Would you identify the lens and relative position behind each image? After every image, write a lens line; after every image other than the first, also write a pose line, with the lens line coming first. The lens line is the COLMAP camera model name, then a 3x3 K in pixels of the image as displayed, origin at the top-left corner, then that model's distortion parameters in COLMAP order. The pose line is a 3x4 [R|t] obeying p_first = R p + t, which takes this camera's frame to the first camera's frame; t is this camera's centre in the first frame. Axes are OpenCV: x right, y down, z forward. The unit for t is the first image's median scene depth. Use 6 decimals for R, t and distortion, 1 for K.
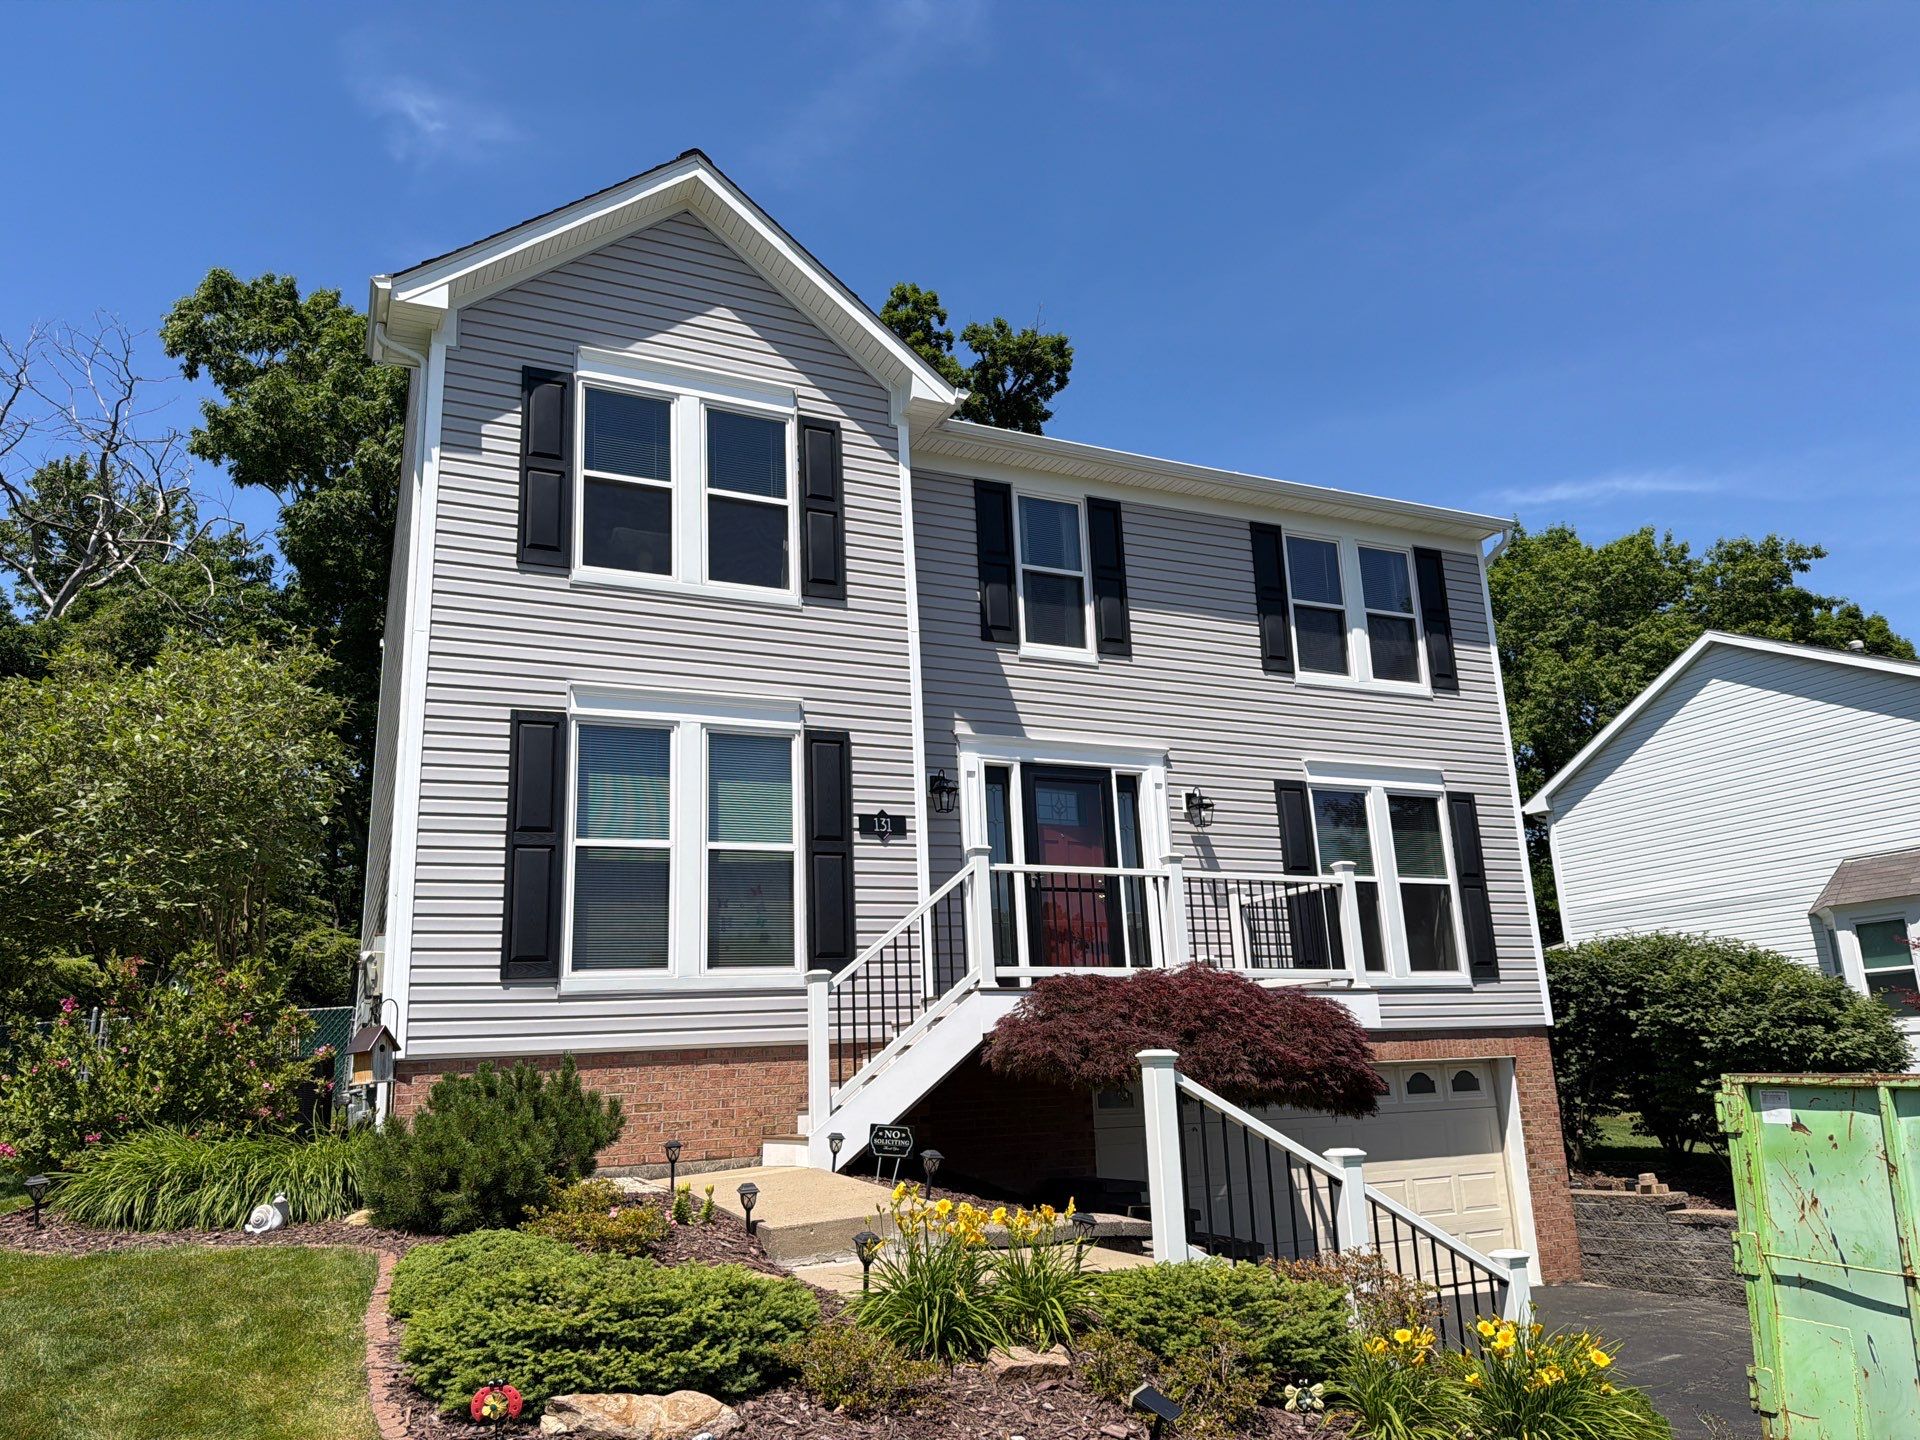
lens RADIAL K [[1348.7, 0, 960.0], [0, 1348.7, 720.0], [0, 0, 1]] dist [0.099837, -0.149844]
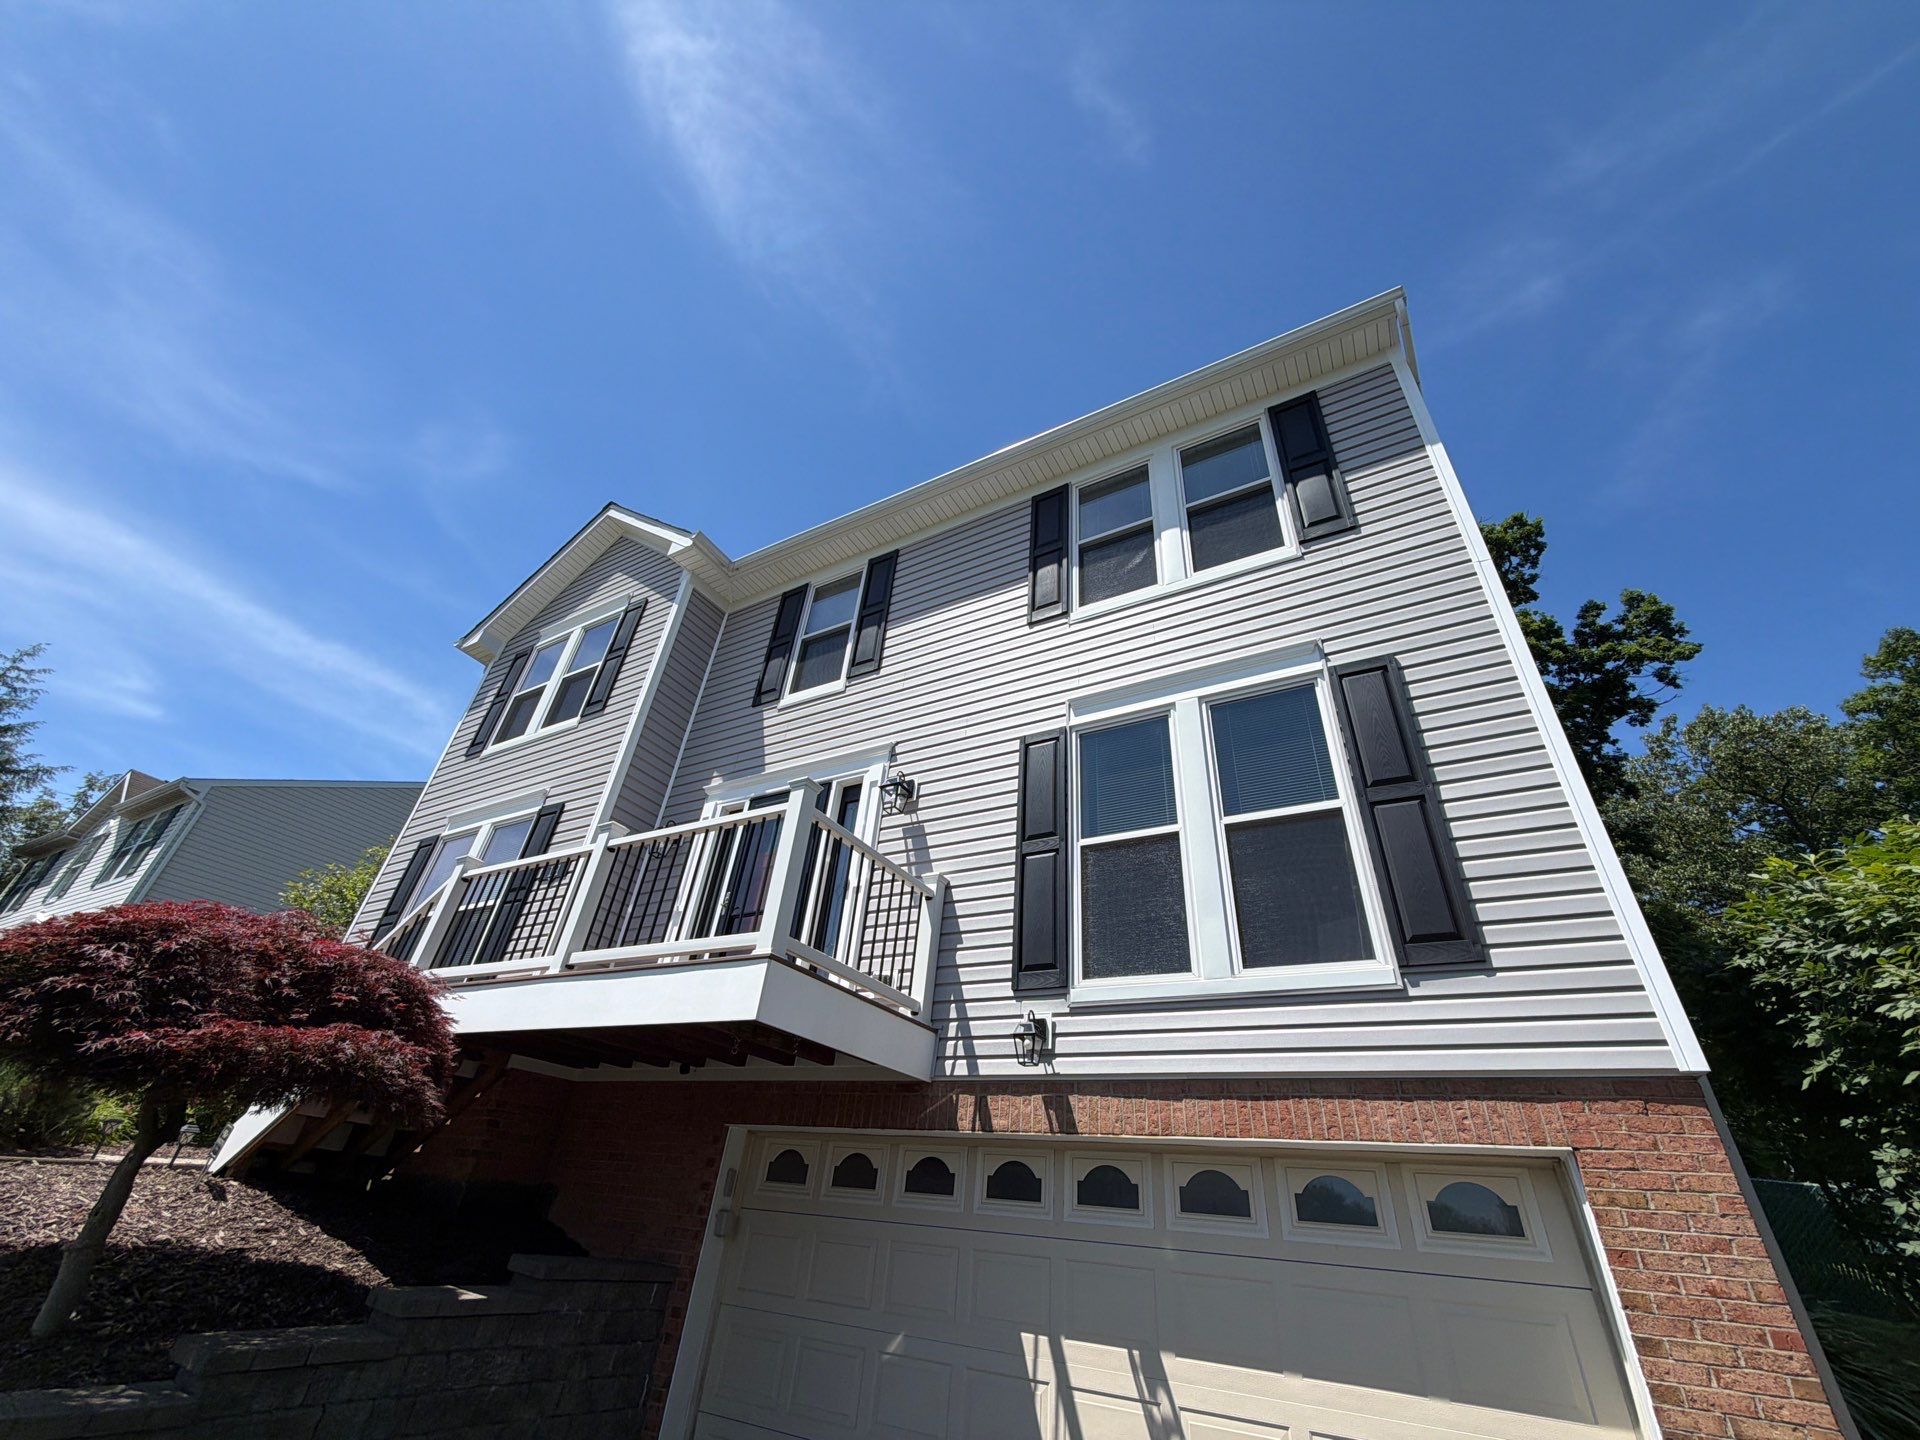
lens RADIAL K [[765.4, 0, 960.0], [0, 765.4, 720.0], [0, 0, 1]] dist [0.001912, -0.000086]
pose [[0.582615, -0.374398, -0.721378, 0.620294], [0.109215, 0.915593, -0.386990, 0.234731], [0.805377, 0.146681, 0.574328, 0.832342]]
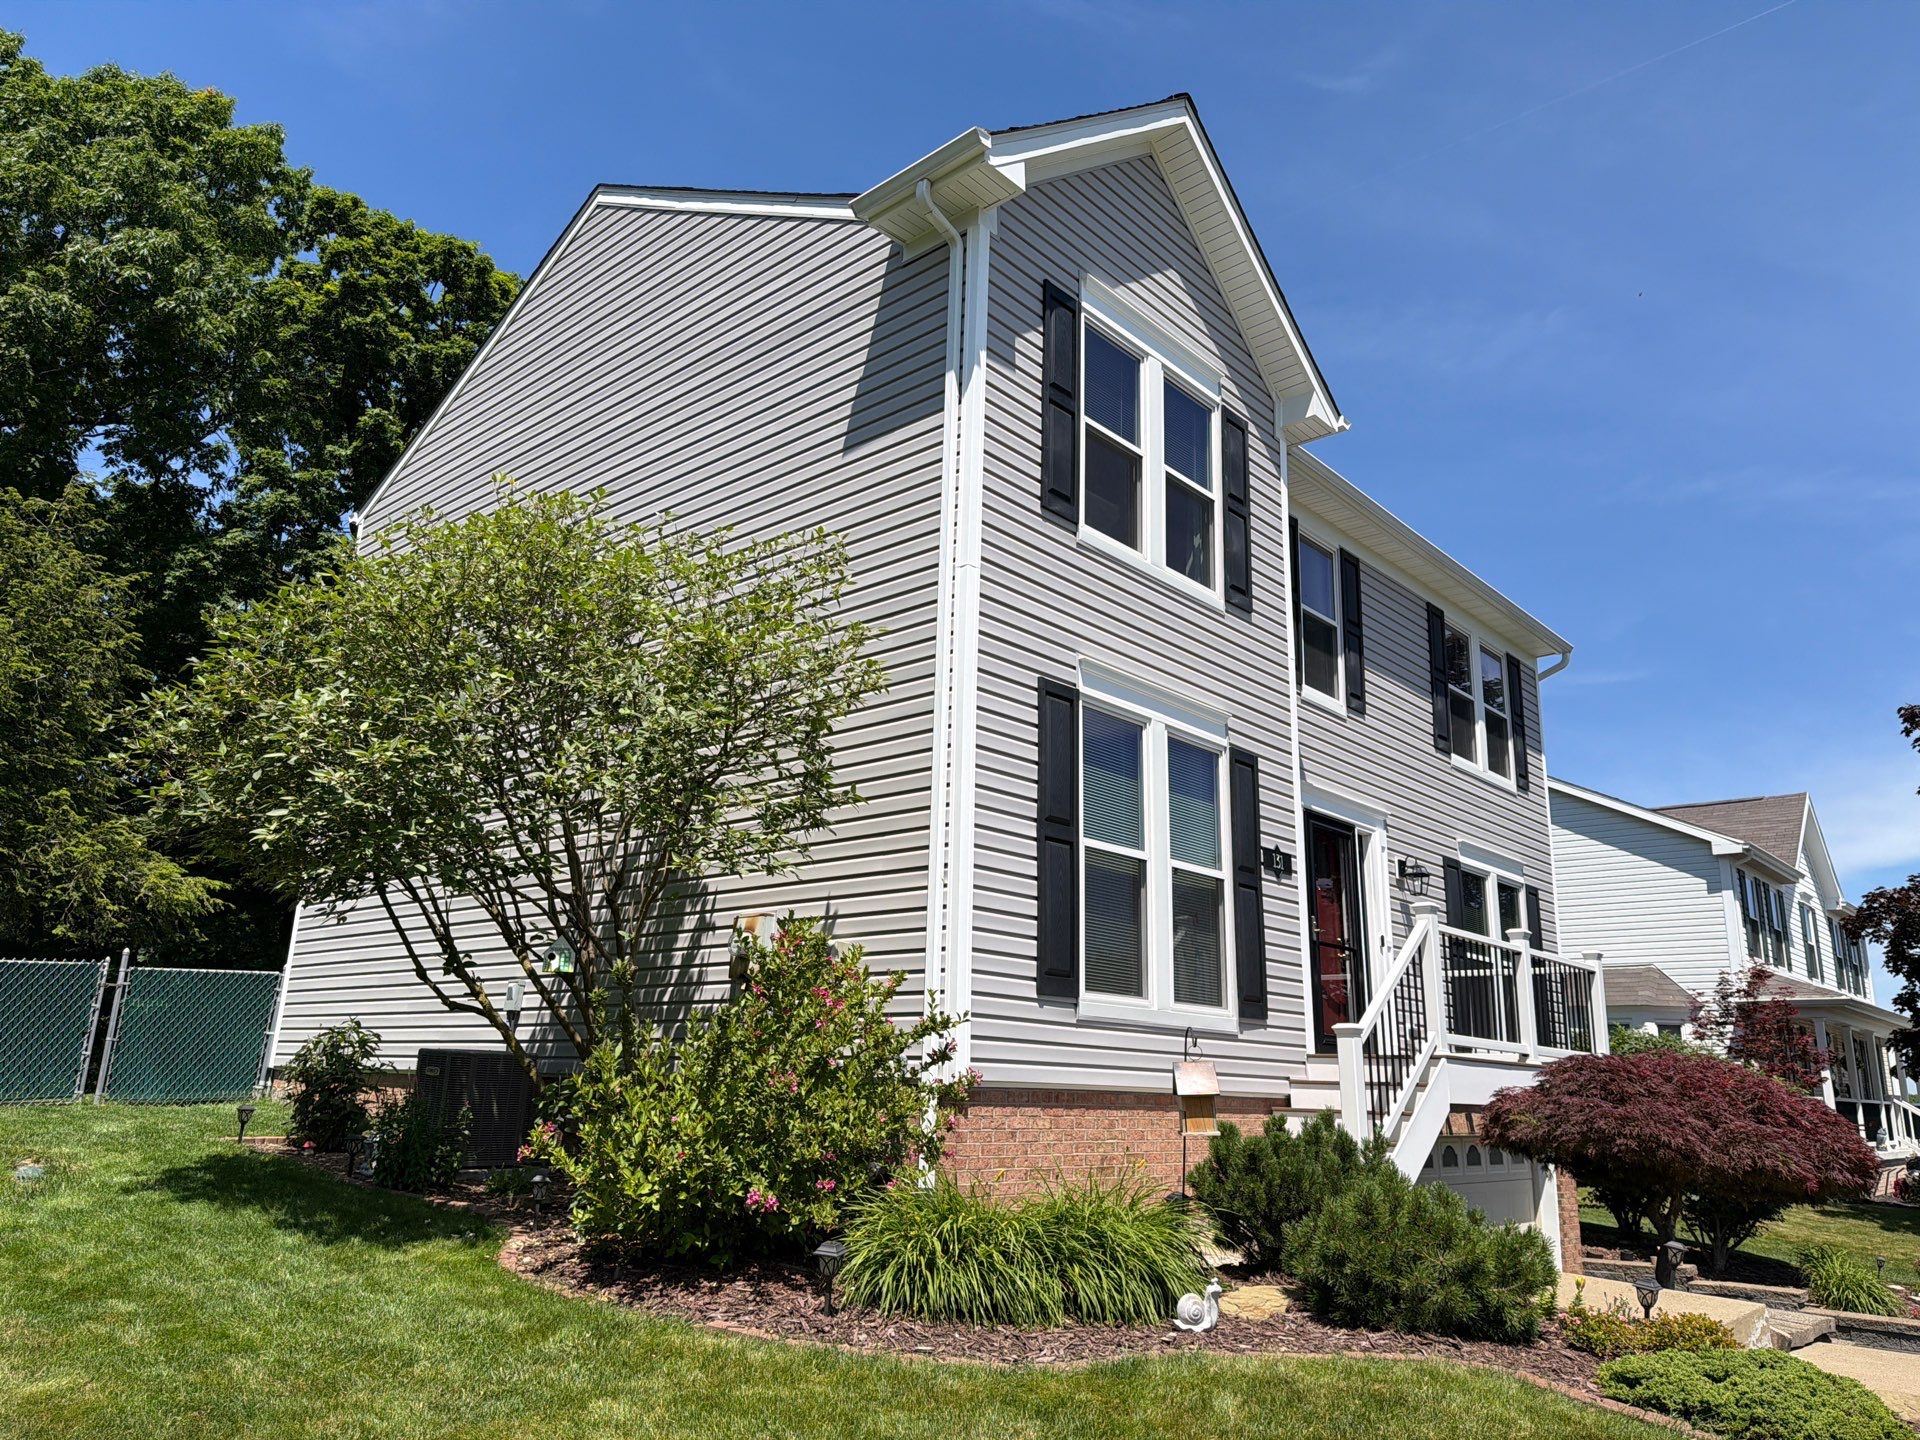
lens RADIAL K [[1348.7, 0, 956.2], [0, 1348.7, 713.7], [0, 0, 1]] dist [0.099883, -0.151064]
pose [[0.915186, 0.172999, 0.364014, -0.585927], [-0.168799, 0.984686, -0.043591, 0.052327], [-0.365980, -0.021551, 0.930373, 0.198791]]
